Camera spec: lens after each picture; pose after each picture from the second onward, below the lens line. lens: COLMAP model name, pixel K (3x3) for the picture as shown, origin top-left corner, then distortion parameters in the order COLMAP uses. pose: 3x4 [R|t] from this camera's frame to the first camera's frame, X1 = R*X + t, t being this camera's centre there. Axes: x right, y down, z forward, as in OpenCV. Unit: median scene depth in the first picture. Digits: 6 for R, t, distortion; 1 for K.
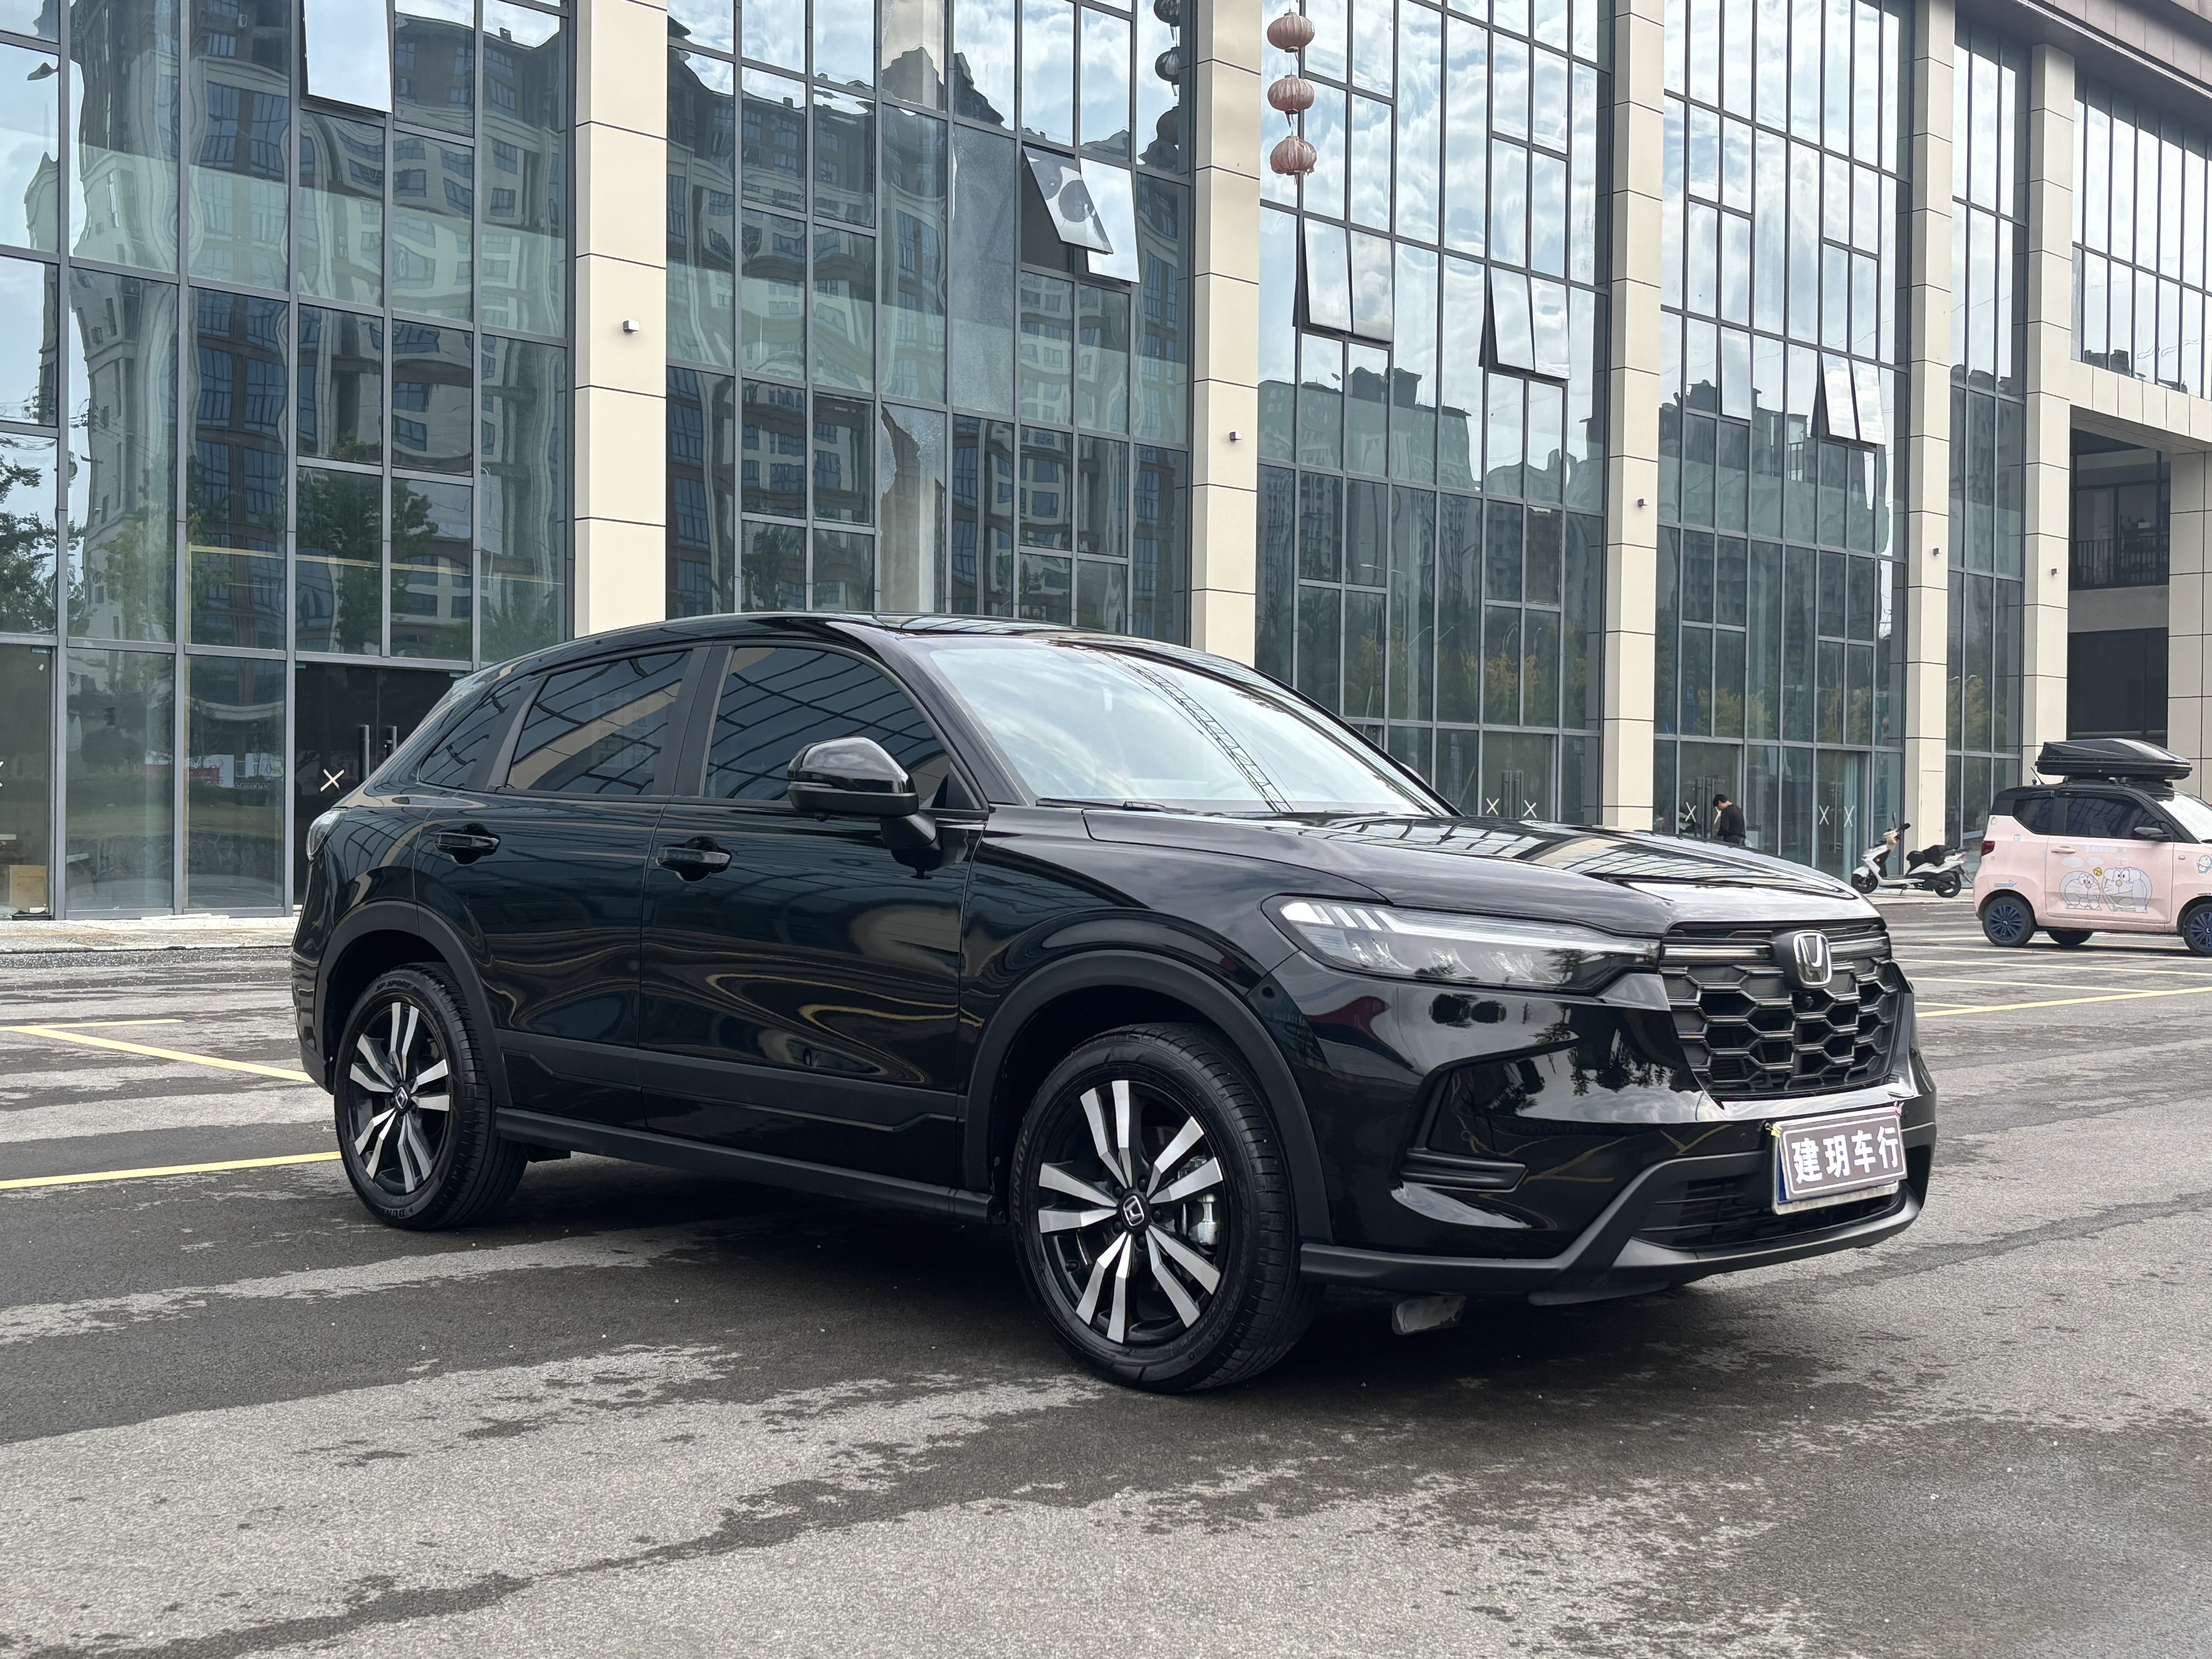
lens RADIAL K [[2612.6, 0, 1113.2], [0, 2612.6, 831.5], [0, 0, 1]] dist [0.084686, -0.278557]
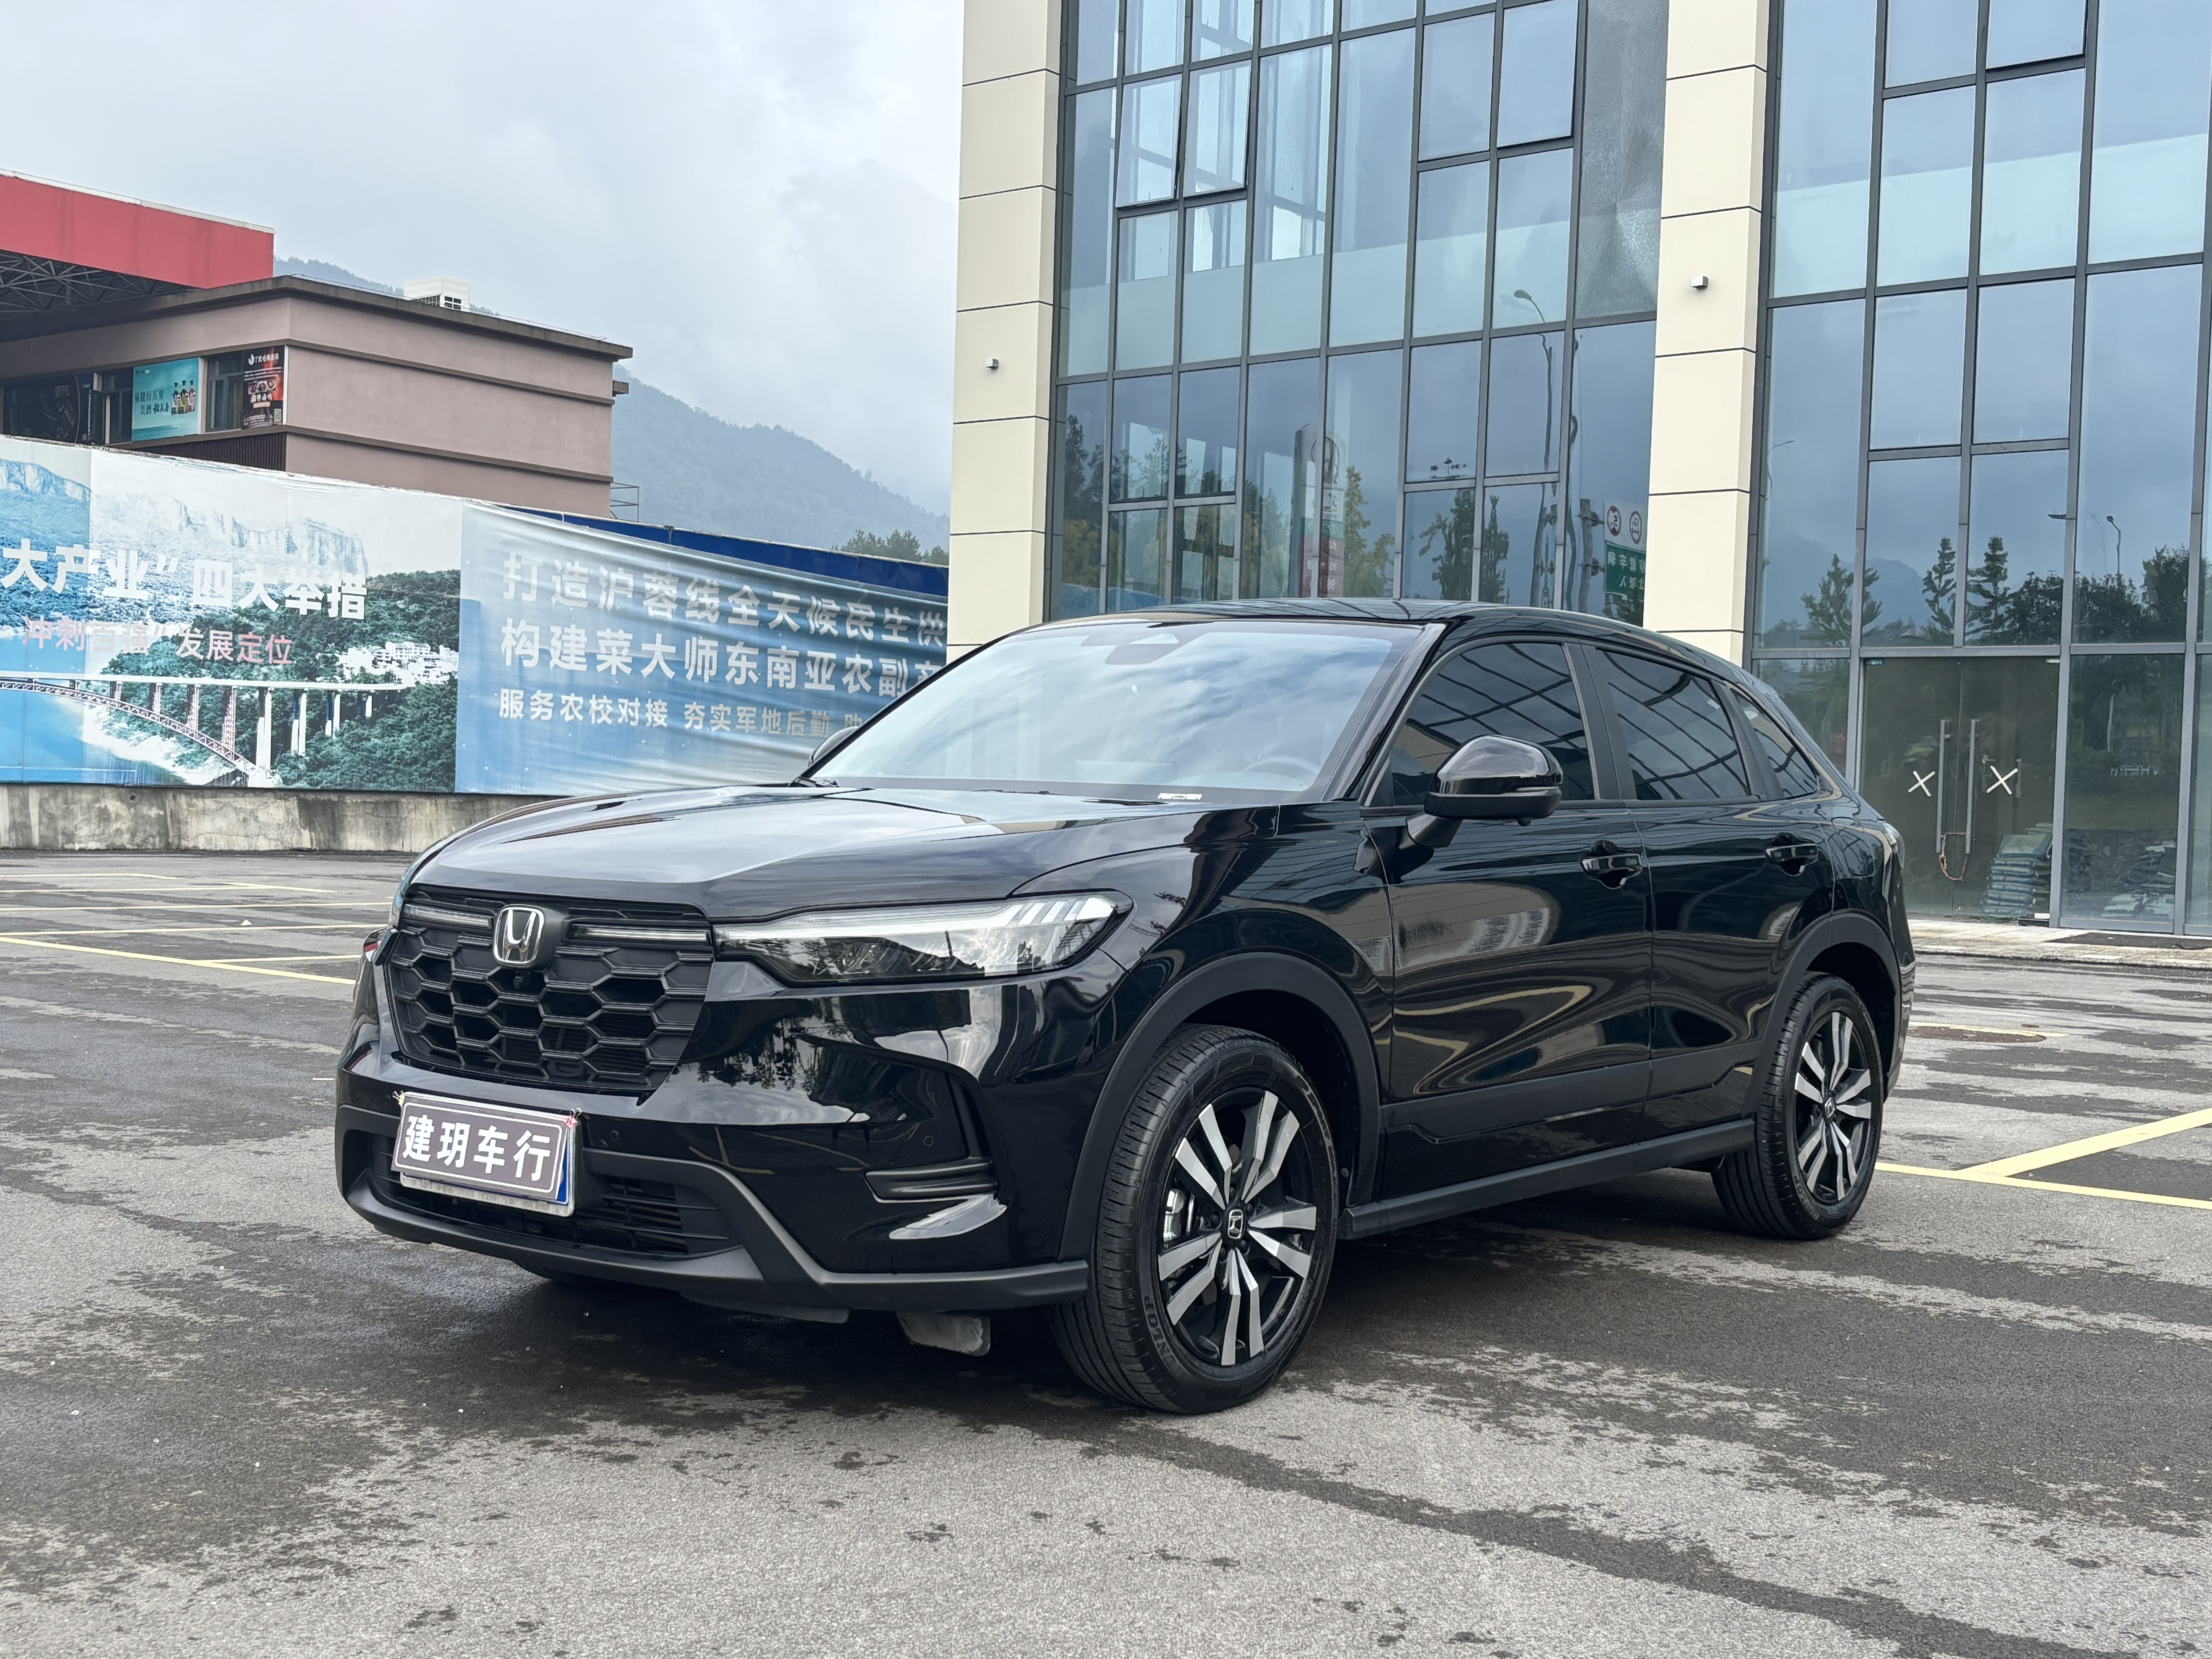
lens RADIAL K [[2622.3, 0, 1106.0], [0, 2622.3, 829.5], [0, 0, 1]] dist [-0.010664, 0.021558]
pose [[0.100712, 0.005308, -0.994901, 1.210185], [-0.026835, 0.999636, 0.002616, 0.003641], [0.994554, 0.026434, 0.100818, 1.122836]]
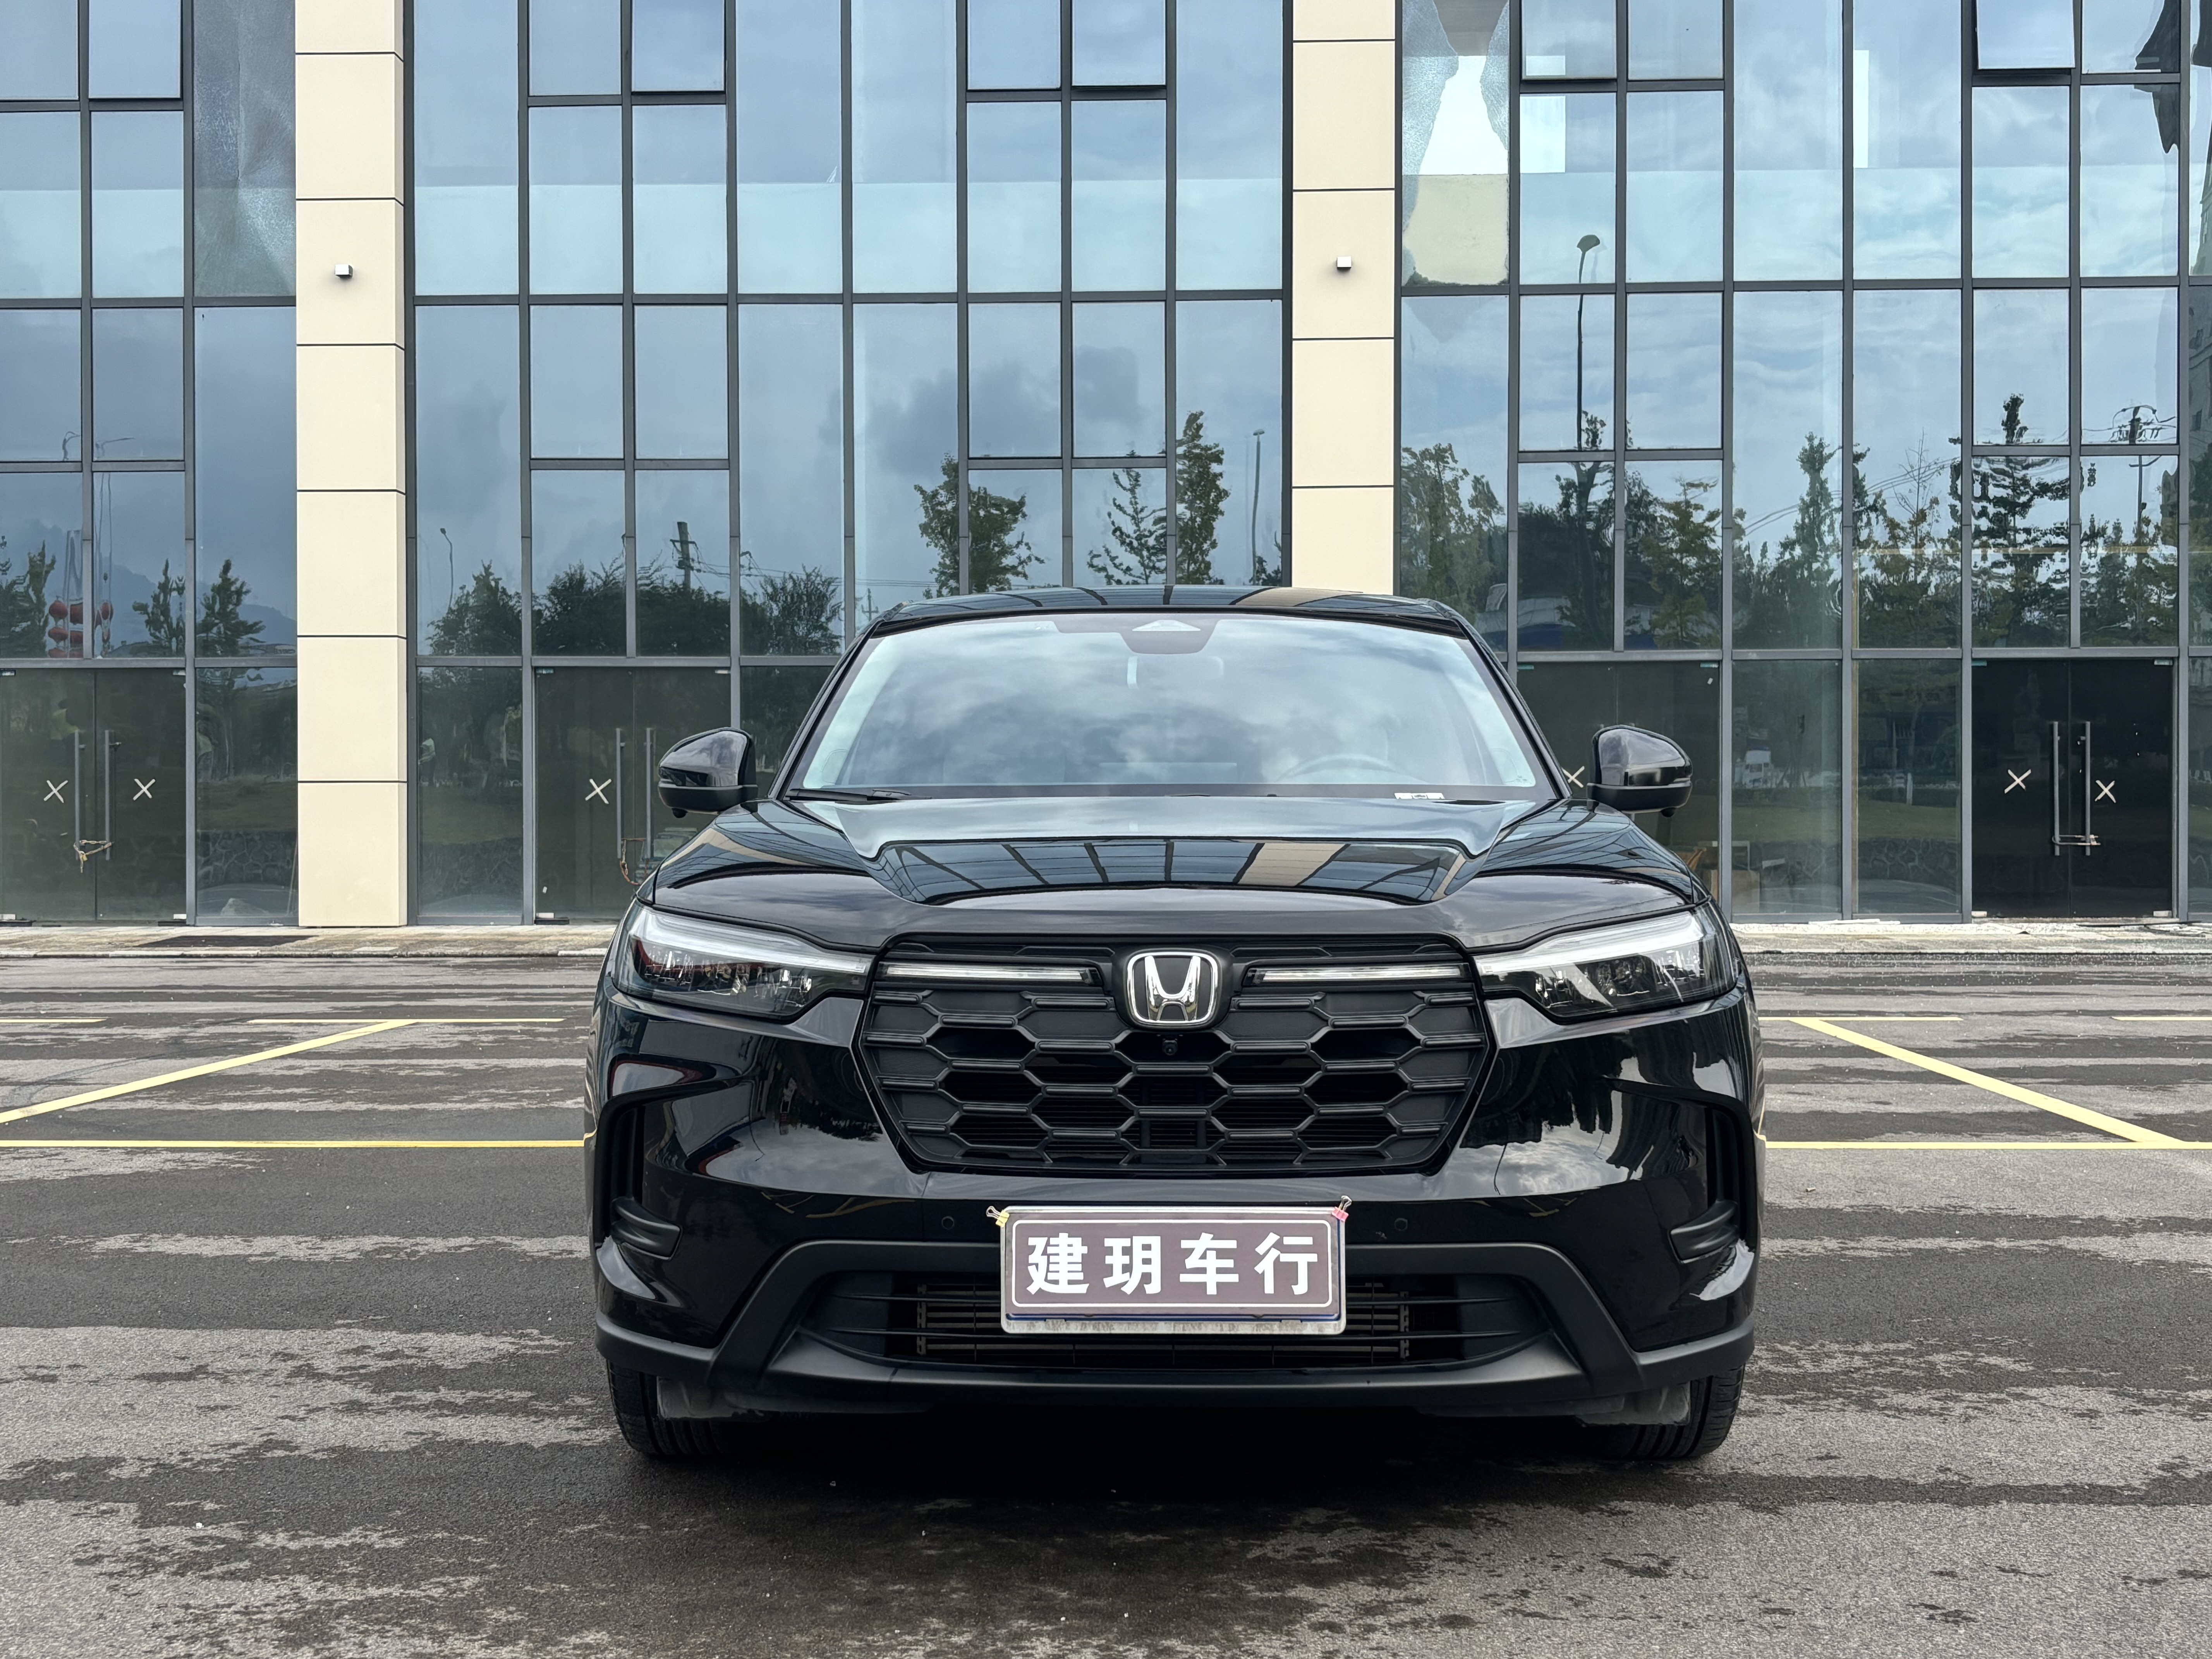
lens RADIAL K [[2607.2, 0, 1099.7], [0, 2607.2, 765.9], [0, 0, 1]] dist [0.183652, -0.615601]
pose [[0.686722, -0.030220, -0.726292, 0.786463], [0.009794, 0.999429, -0.032324, 0.010405], [0.726854, 0.015085, 0.686626, 0.494529]]
